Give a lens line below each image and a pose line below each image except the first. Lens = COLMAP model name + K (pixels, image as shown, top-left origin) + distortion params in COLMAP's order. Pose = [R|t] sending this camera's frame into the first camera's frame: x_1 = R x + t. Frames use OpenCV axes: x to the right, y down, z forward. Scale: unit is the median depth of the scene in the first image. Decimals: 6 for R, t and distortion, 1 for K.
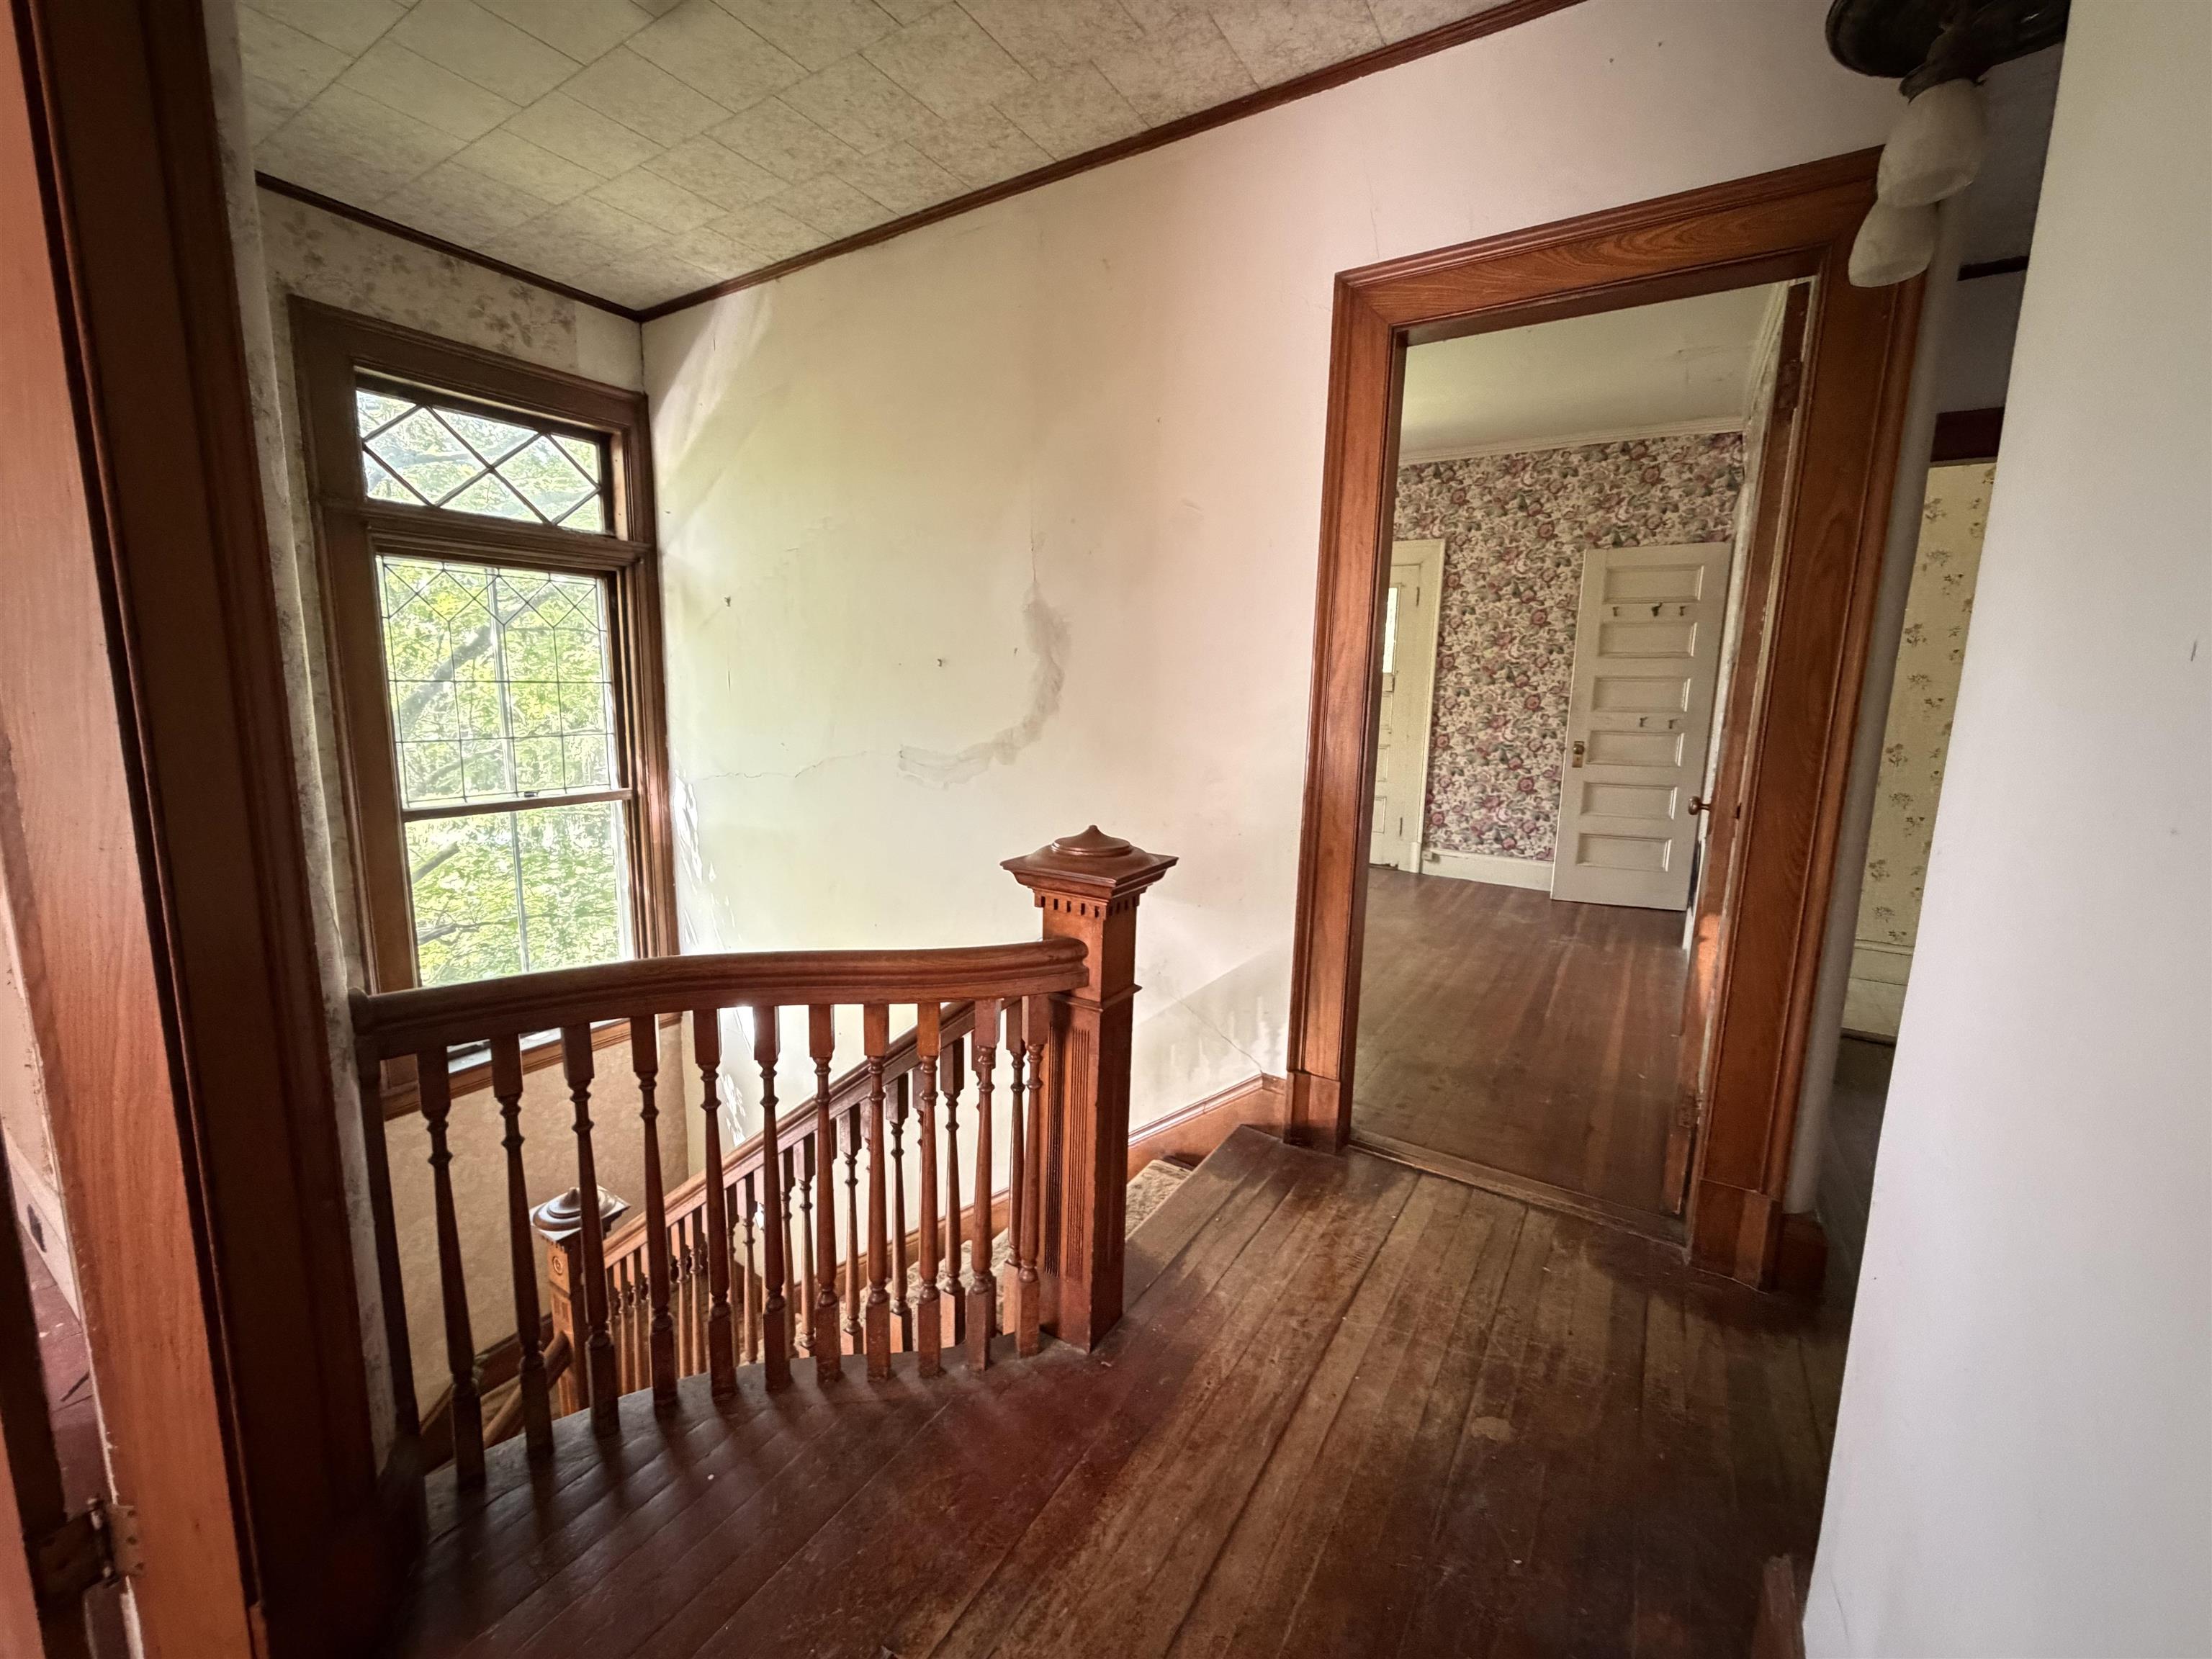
lens RADIAL K [[877.8, 0, 1100.2], [0, 877.8, 829.1], [0, 0, 1]] dist [-0.001726, 0.000096]
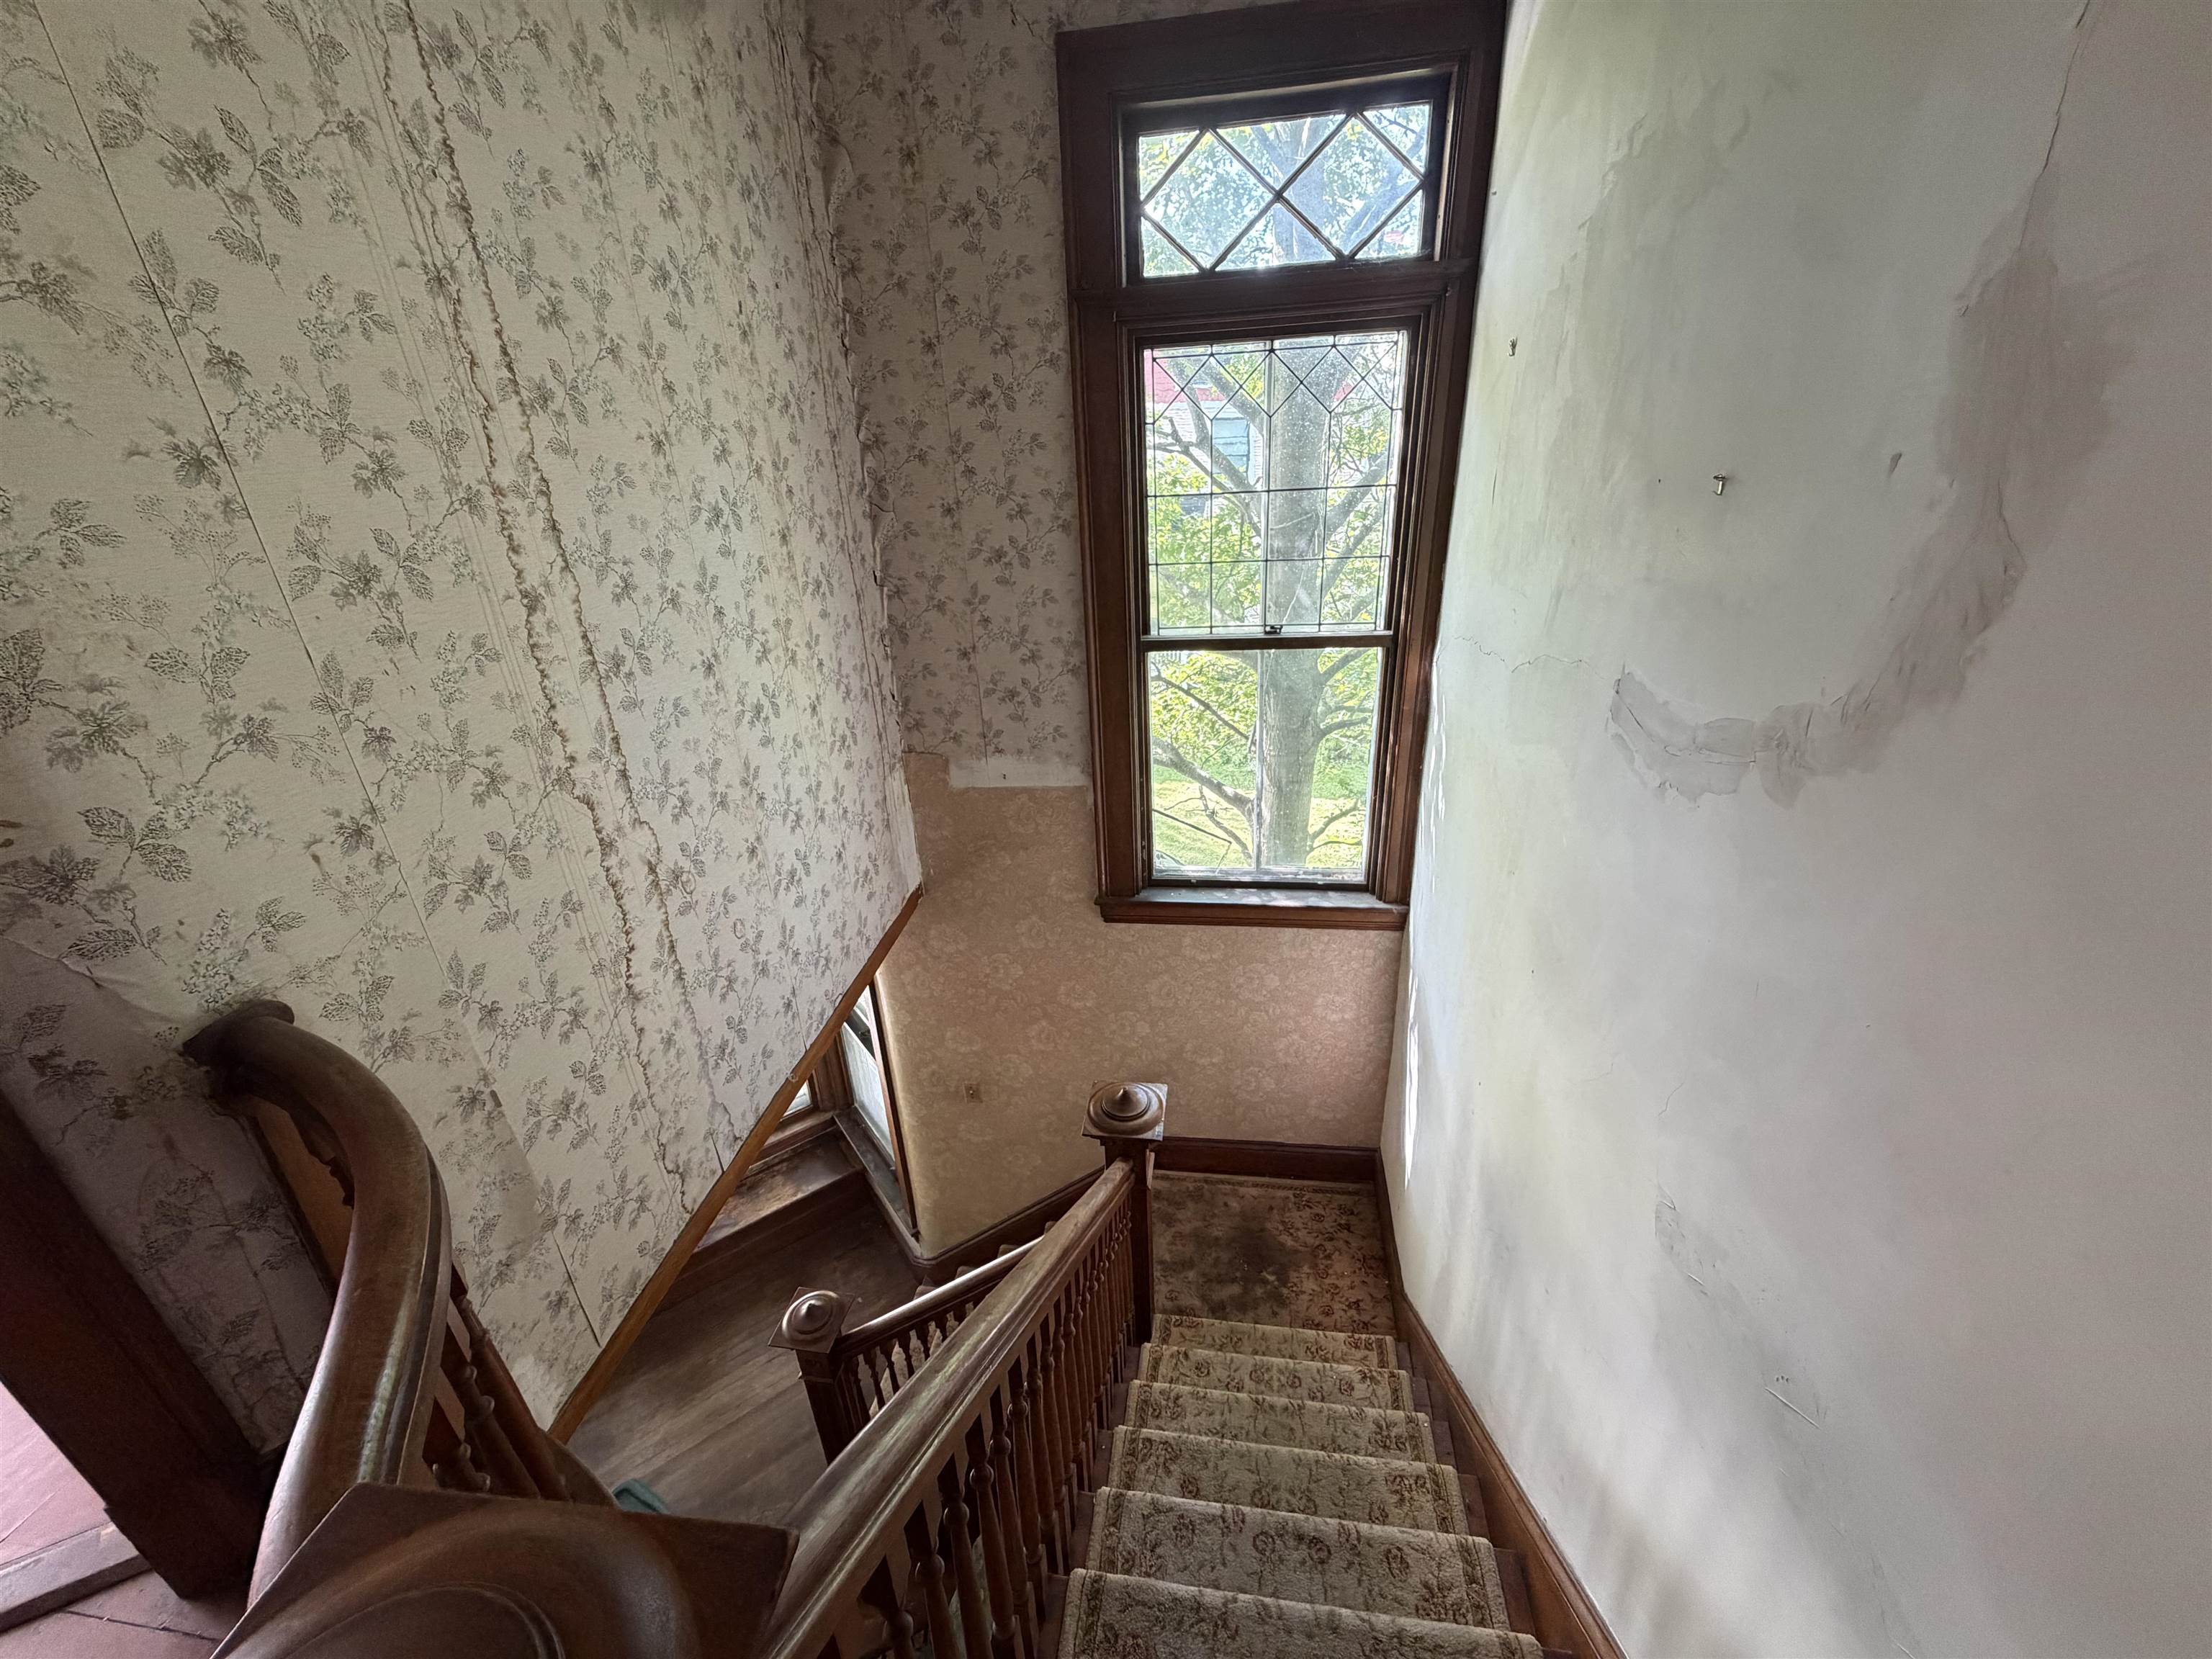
lens RADIAL K [[879.3, 0, 1106.0], [0, 879.3, 829.5], [0, 0, 1]] dist [0.001409, 0.000115]
pose [[0.418357, 0.334006, -0.844640, 0.073221], [-0.087561, 0.940431, 0.328516, -0.134038], [0.904052, -0.063480, 0.422681, 0.517370]]
